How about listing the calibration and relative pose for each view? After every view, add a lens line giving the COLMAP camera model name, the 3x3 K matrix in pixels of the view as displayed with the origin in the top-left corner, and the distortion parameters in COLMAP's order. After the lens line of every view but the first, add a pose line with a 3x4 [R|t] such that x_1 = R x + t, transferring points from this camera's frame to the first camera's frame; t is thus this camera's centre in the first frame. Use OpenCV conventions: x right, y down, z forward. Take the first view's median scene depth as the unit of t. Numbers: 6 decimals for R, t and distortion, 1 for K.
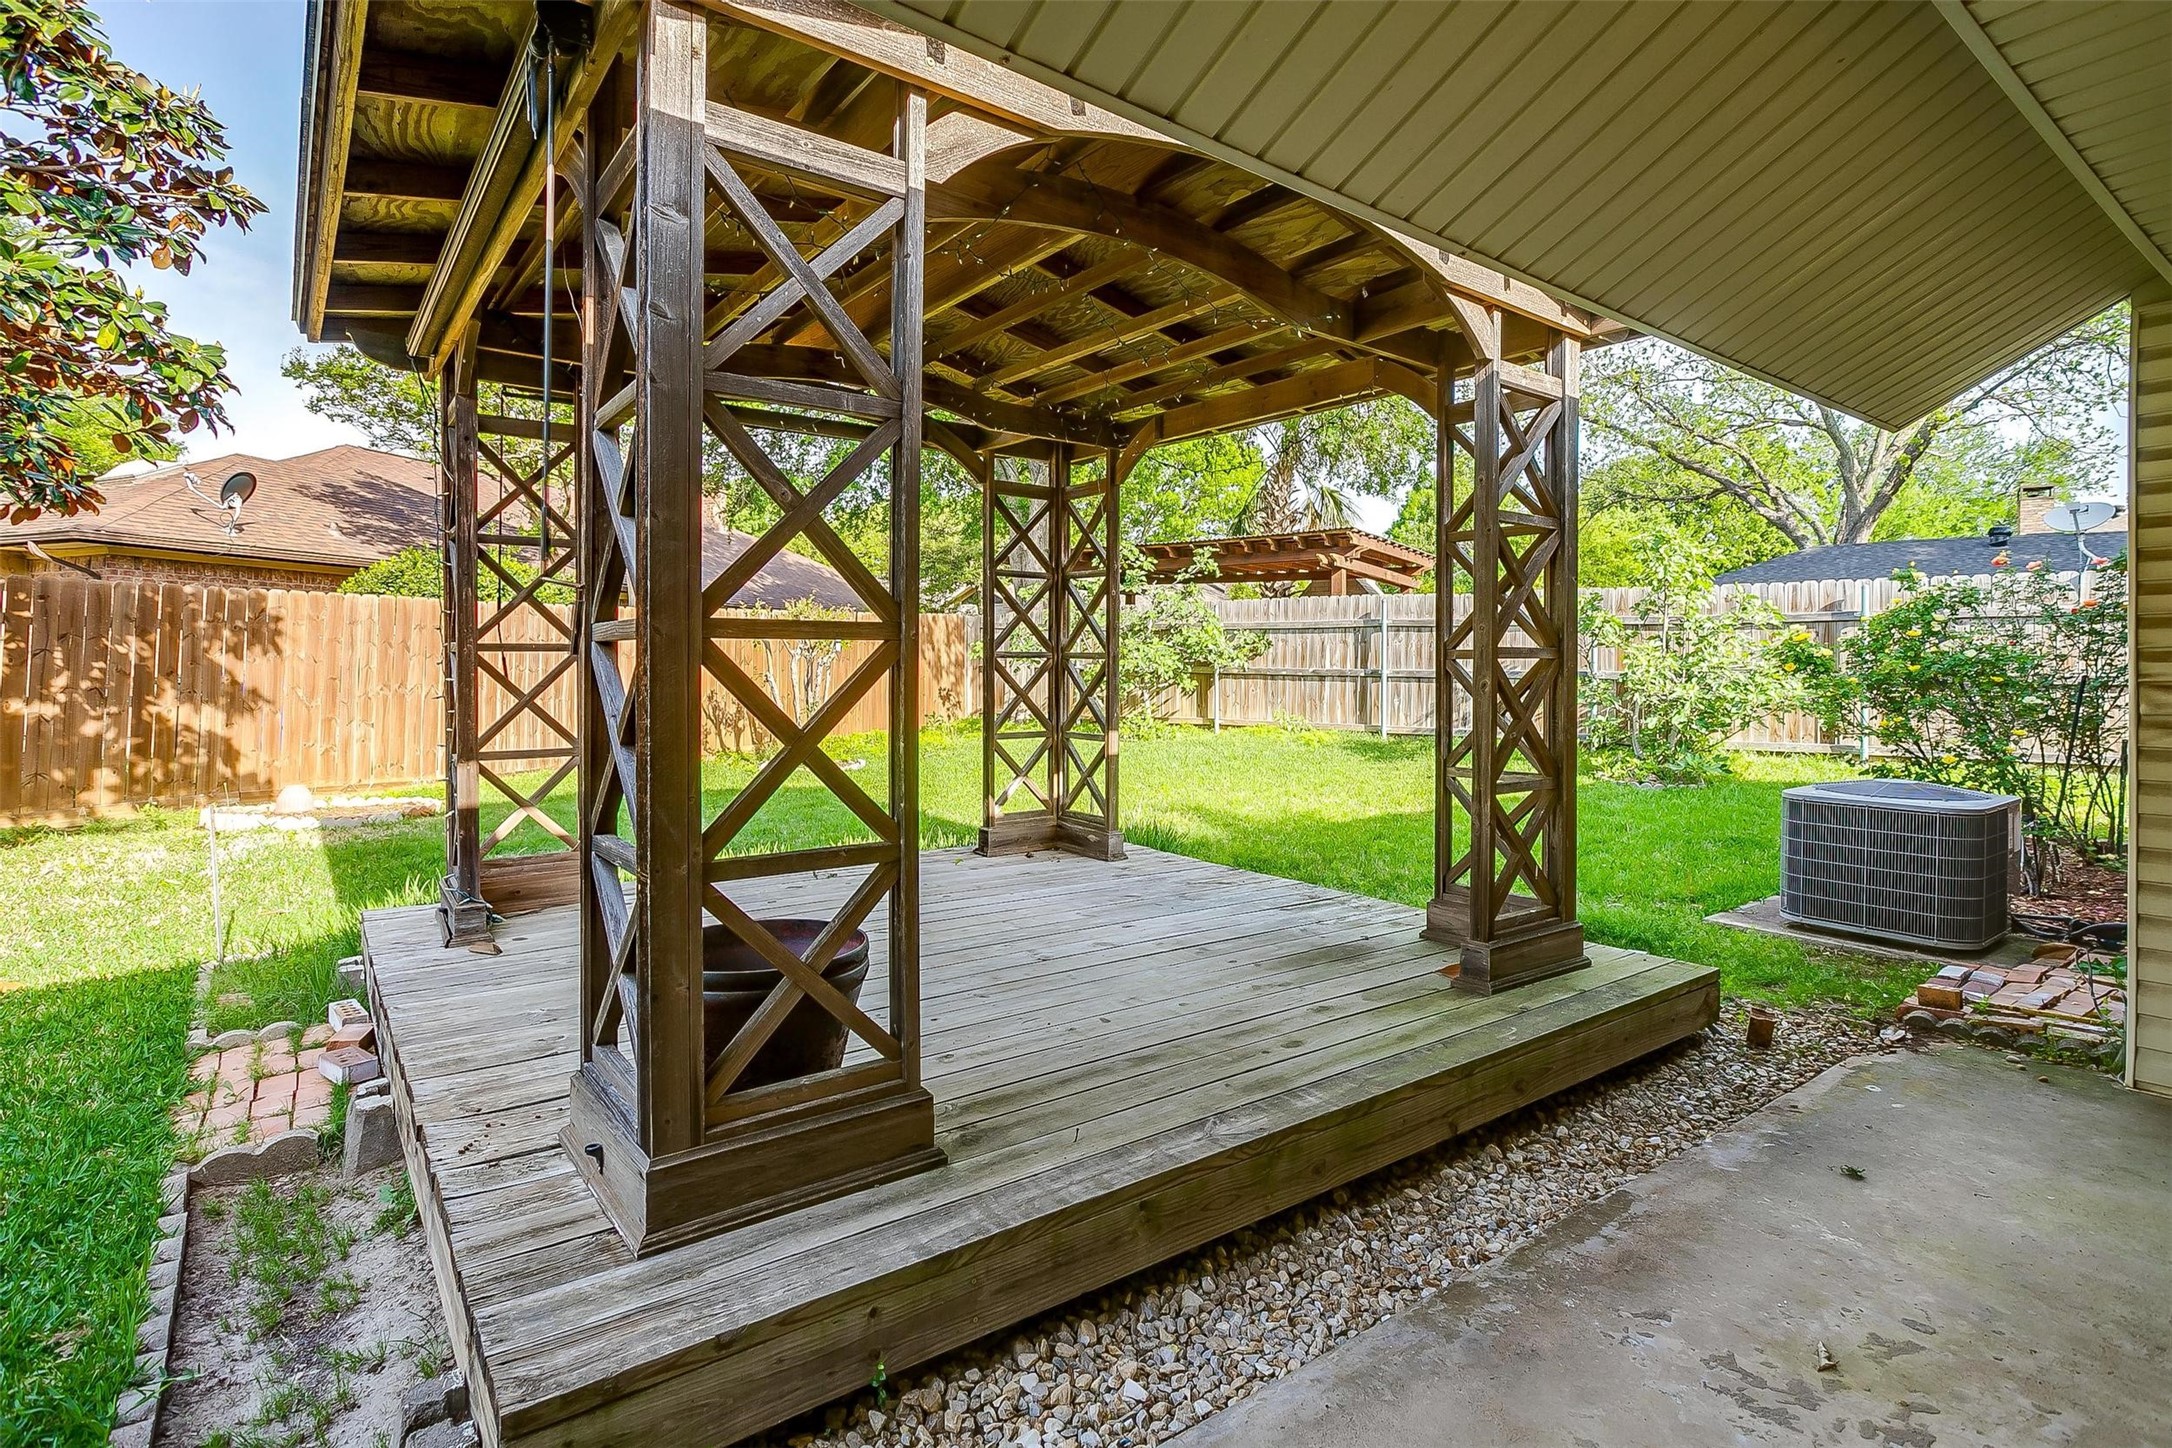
lens RADIAL K [[1067.6, 0, 1080.1], [0, 1067.6, 692.4], [0, 0, 1]] dist [-0.027227, 0.000326]
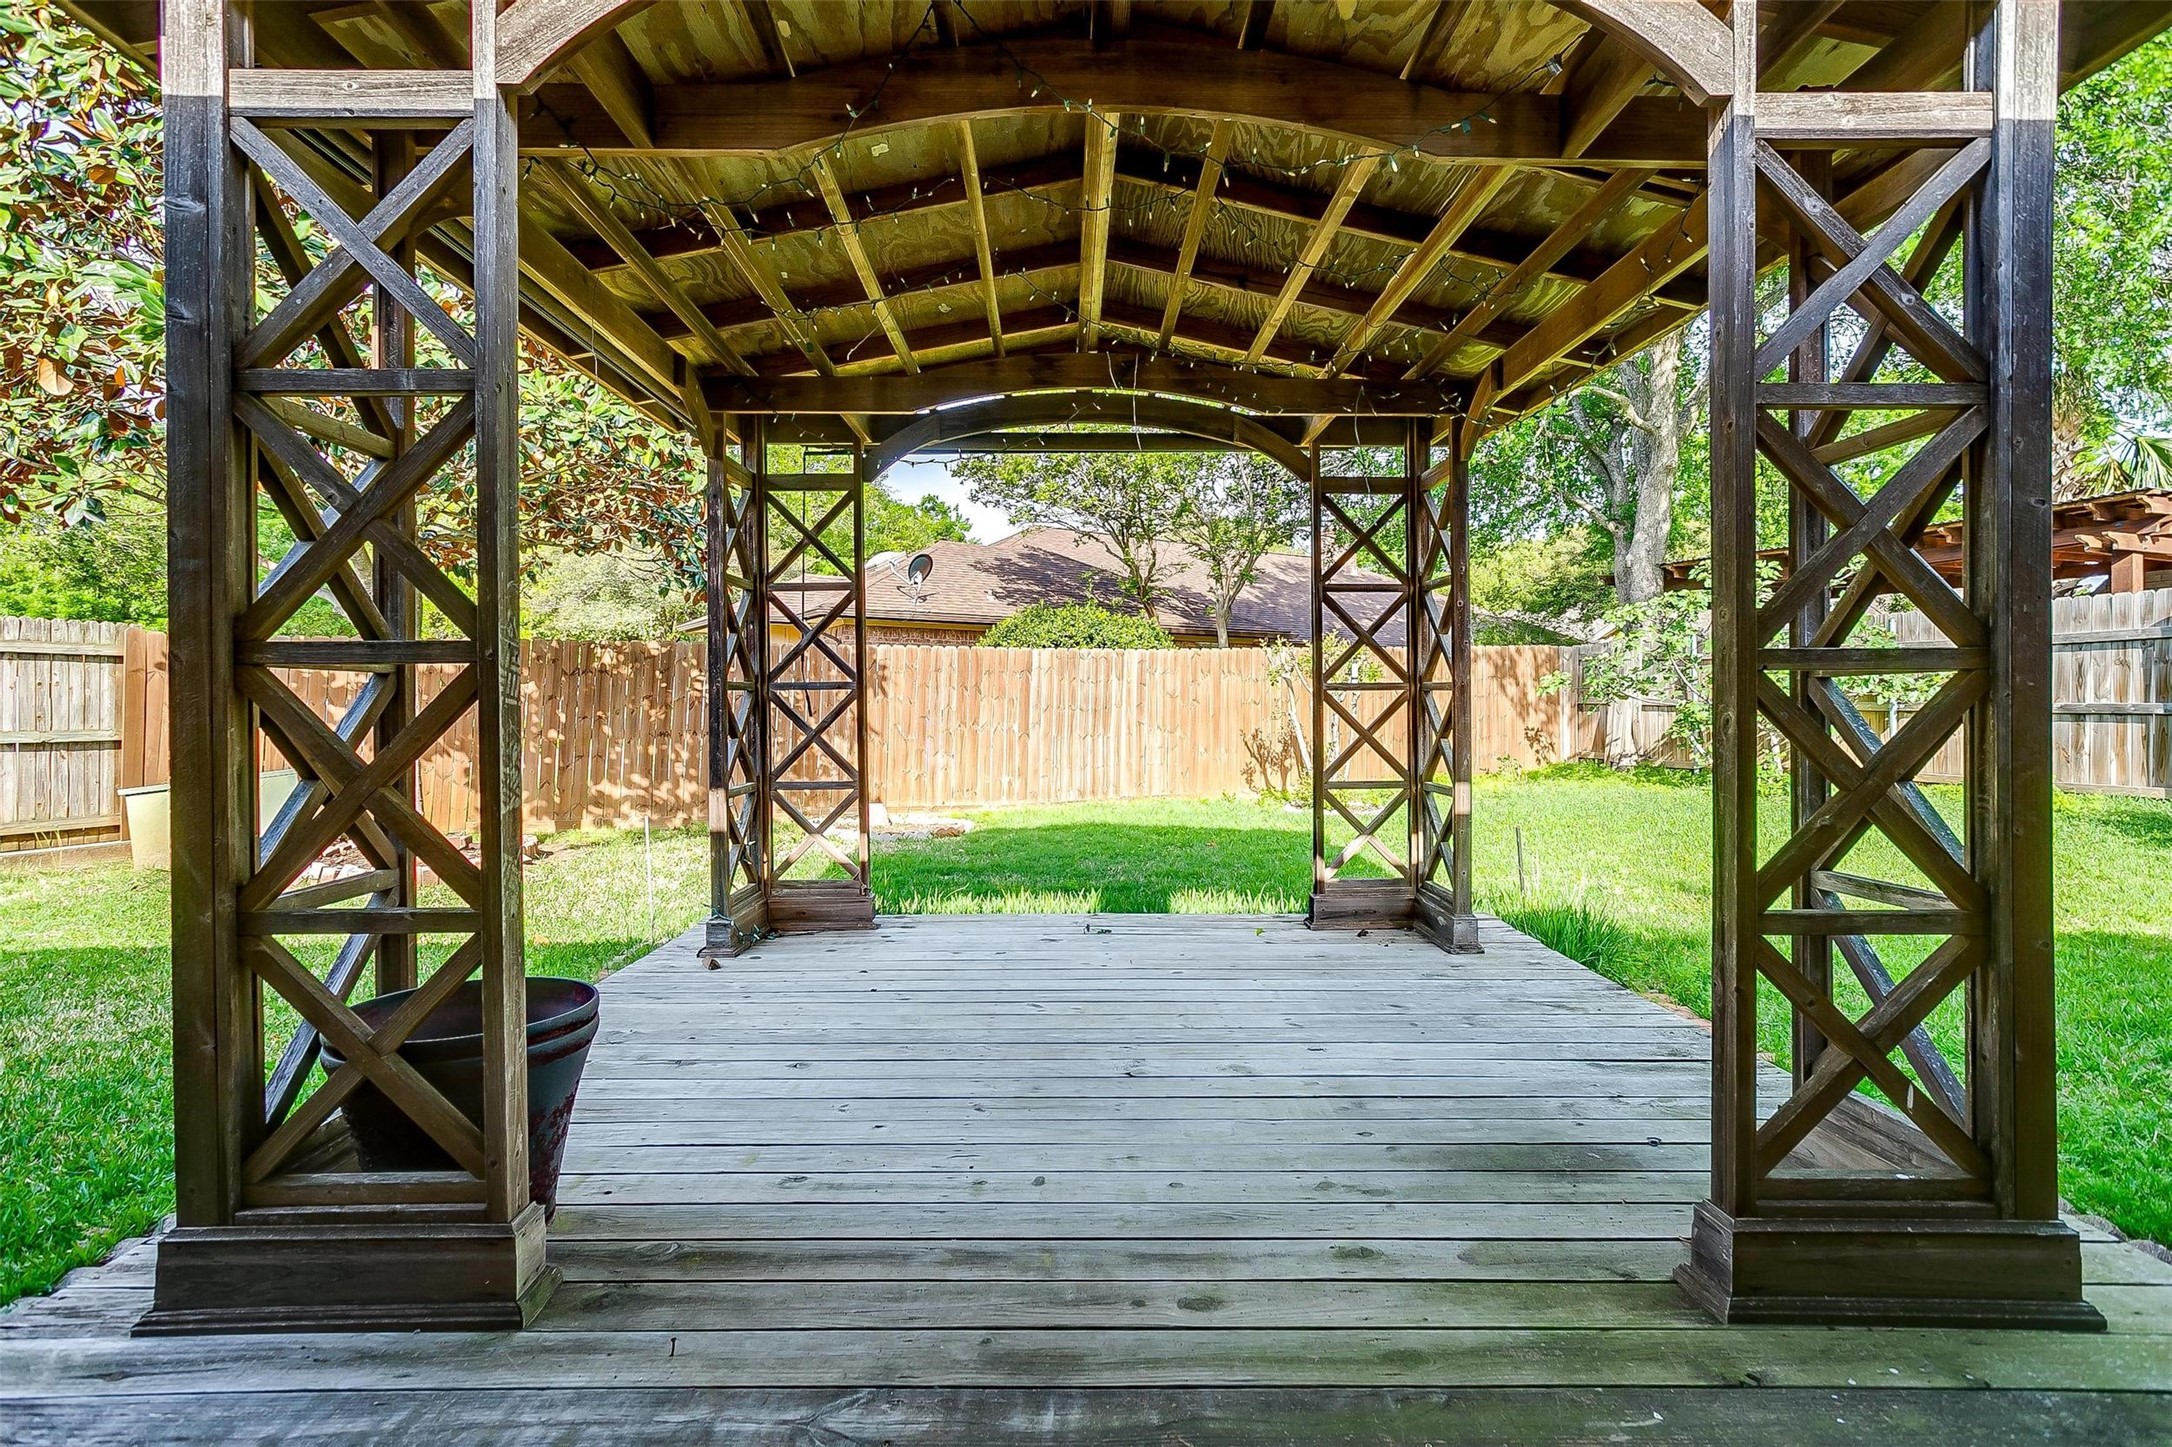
lens RADIAL K [[1049.3, 0, 1087.2], [0, 1049.3, 716.8], [0, 0, 1]] dist [-0.025124, 0.016011]
pose [[0.810245, -0.000262, -0.586092, 0.249903], [-0.008556, 0.999888, -0.012275, 0.000053], [0.586029, 0.014960, 0.810152, 0.234412]]
